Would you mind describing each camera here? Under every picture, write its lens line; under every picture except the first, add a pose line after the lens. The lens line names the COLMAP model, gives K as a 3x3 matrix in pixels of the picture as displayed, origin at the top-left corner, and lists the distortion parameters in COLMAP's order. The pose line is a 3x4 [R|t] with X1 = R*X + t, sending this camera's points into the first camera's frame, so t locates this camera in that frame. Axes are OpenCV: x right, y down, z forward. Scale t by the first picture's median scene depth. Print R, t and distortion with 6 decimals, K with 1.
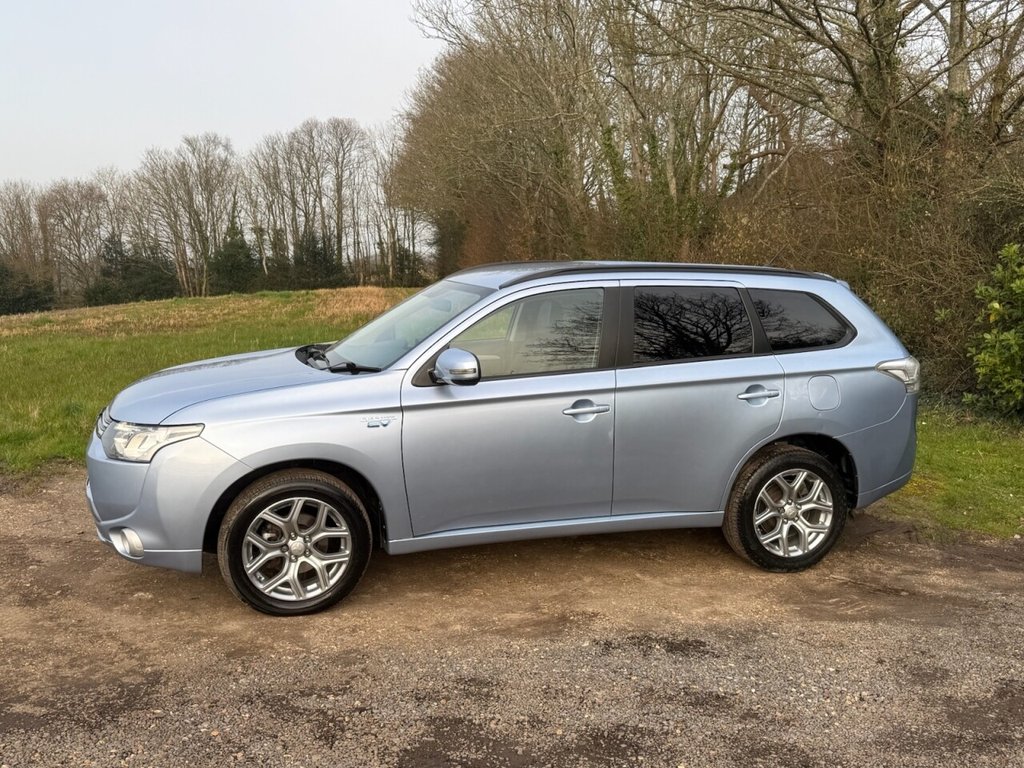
lens RADIAL K [[957.3, 0, 509.4], [0, 957.3, 378.1], [0, 0, 1]] dist [0.162185, -0.342084]
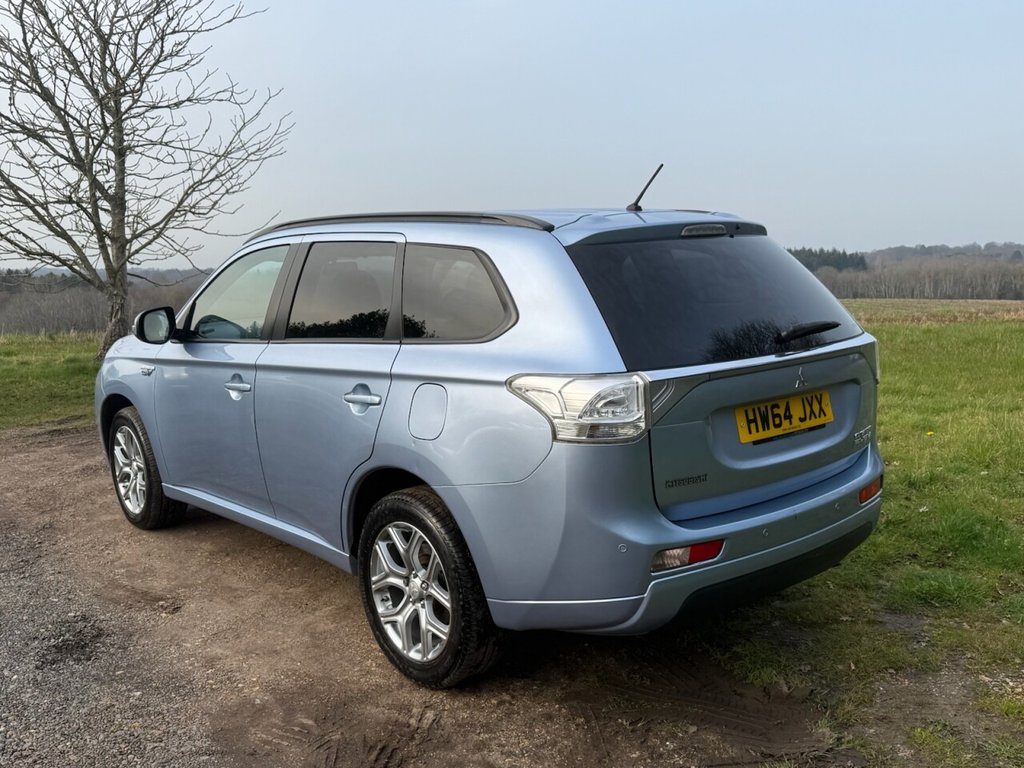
lens RADIAL K [[966.8, 0, 517.5], [0, 966.8, 383.2], [0, 0, 1]] dist [0.091503, -0.164839]
pose [[0.406498, 0.105255, -0.907568, 0.885393], [-0.095273, 0.992810, 0.072468, -0.051363], [0.908671, 0.057008, 0.413604, 0.782487]]
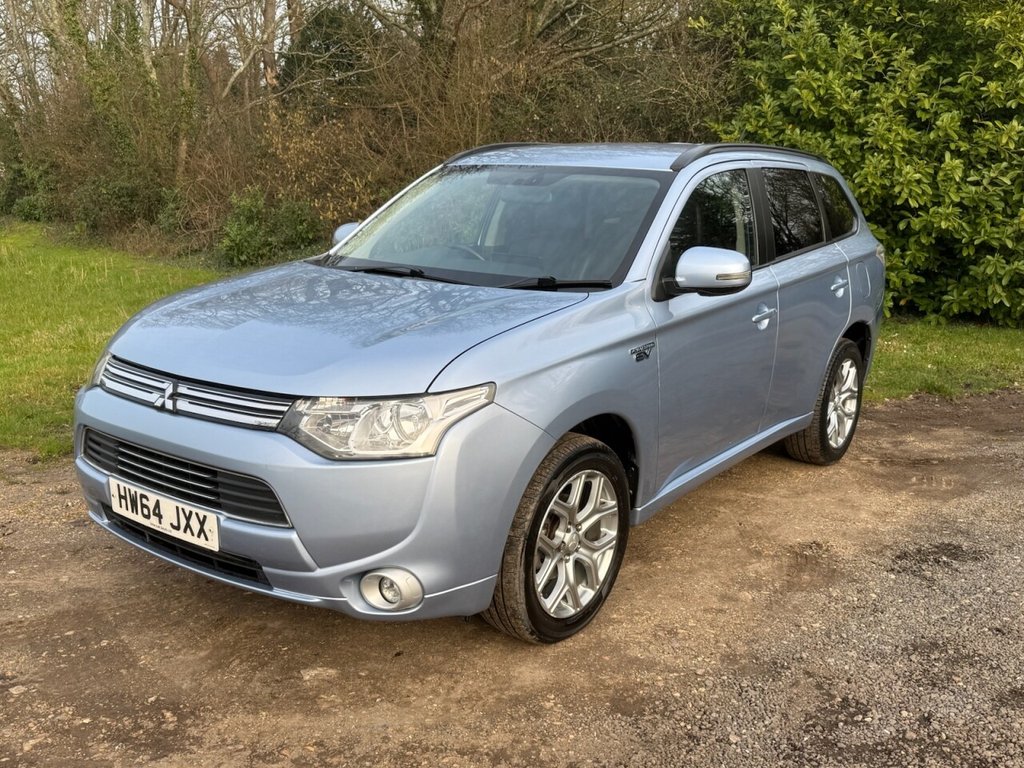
lens RADIAL K [[966.8, 0, 517.5], [0, 966.8, 383.2], [0, 0, 1]] dist [0.091503, -0.164839]
pose [[0.804655, -0.125169, 0.580399, -0.544877], [0.070560, 0.990758, 0.115844, -0.019873], [-0.589535, -0.052261, 0.806050, 0.389305]]
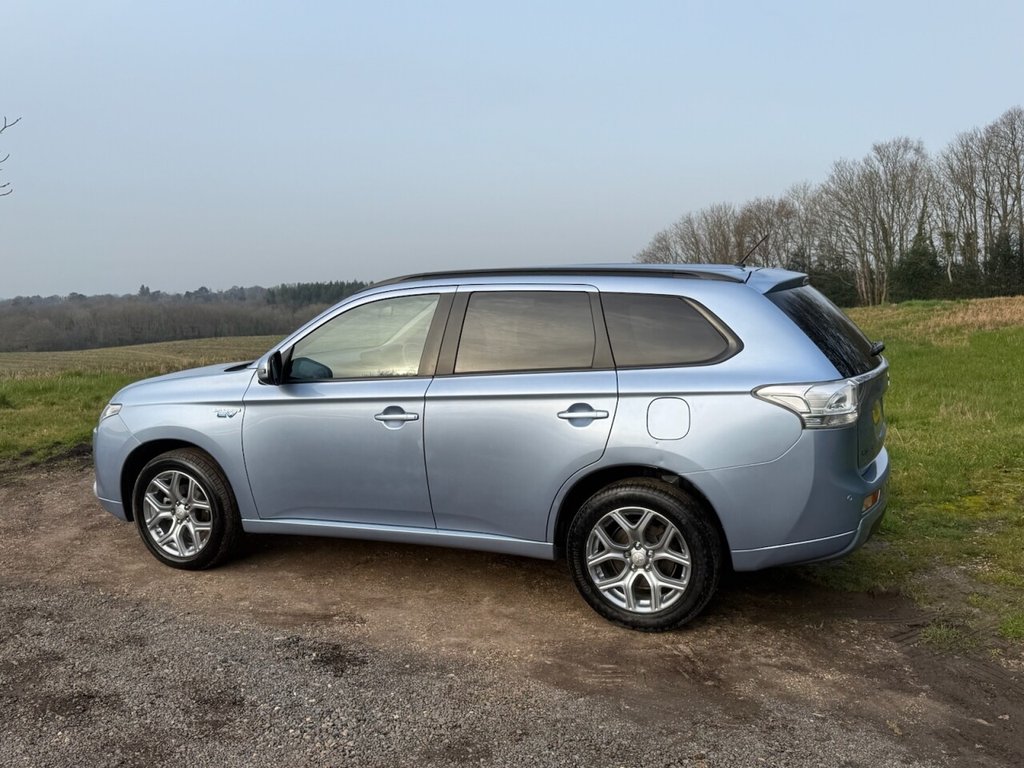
lens RADIAL K [[959.9, 0, 512.0], [0, 959.9, 384.0], [0, 0, 1]] dist [0.148378, -0.306716]
pose [[0.760272, 0.046172, -0.647962, 0.736944], [-0.049509, 0.998688, 0.013074, -0.017889], [0.647715, 0.022140, 0.761561, 0.286755]]
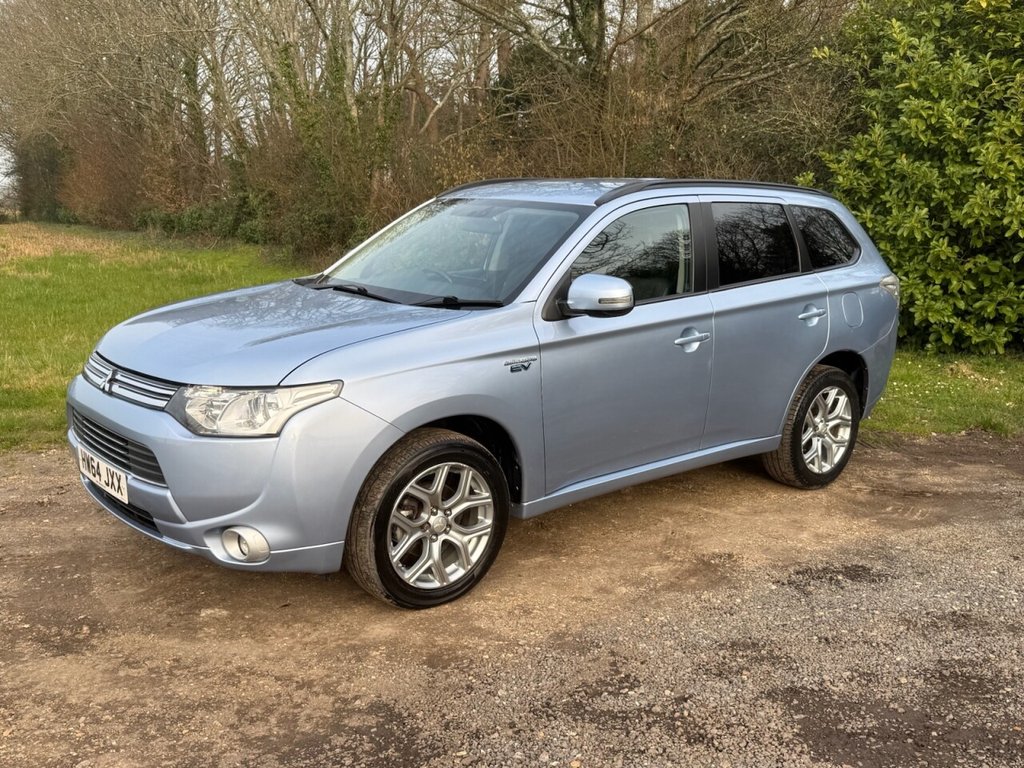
lens RADIAL K [[959.9, 0, 512.0], [0, 959.9, 384.0], [0, 0, 1]] dist [0.148378, -0.306716]
pose [[0.917697, -0.072145, 0.390676, -0.398077], [0.045018, 0.995923, 0.078168, -0.002755], [-0.394723, -0.054147, 0.917203, 0.198761]]
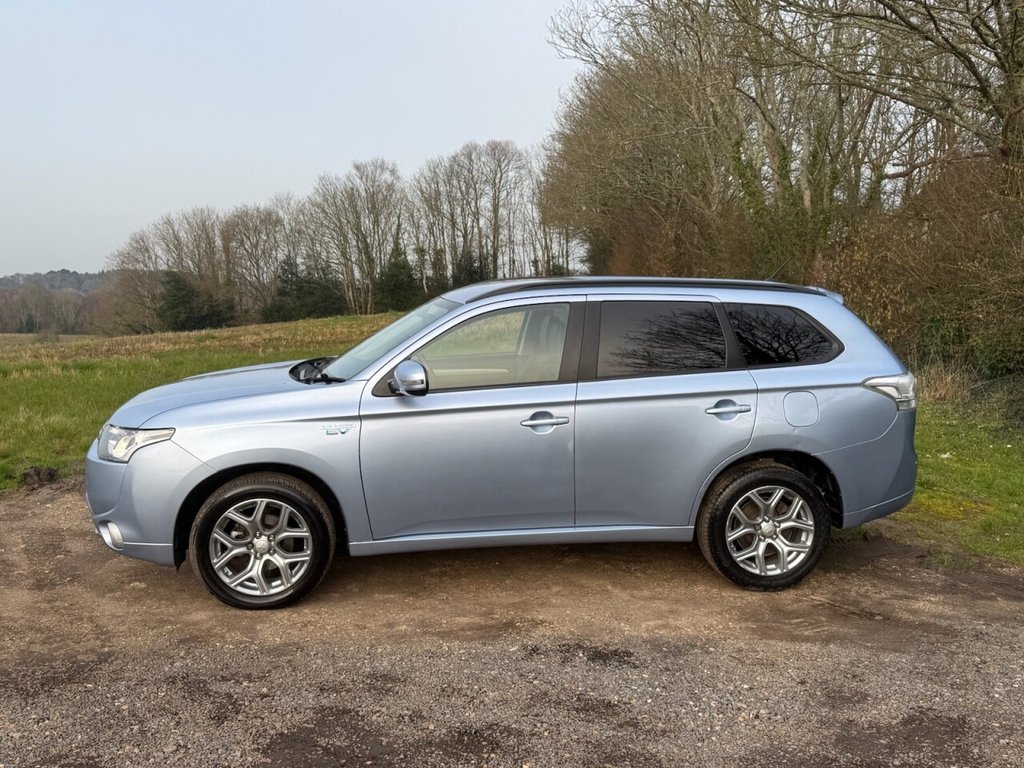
lens RADIAL K [[958.1, 0, 516.1], [0, 958.1, 380.4], [0, 0, 1]] dist [0.147794, -0.293985]
pose [[0.986952, 0.009192, -0.160753, 0.193171], [-0.011648, 0.999829, -0.014342, 0.003751], [0.160594, 0.016027, 0.986891, -0.013370]]
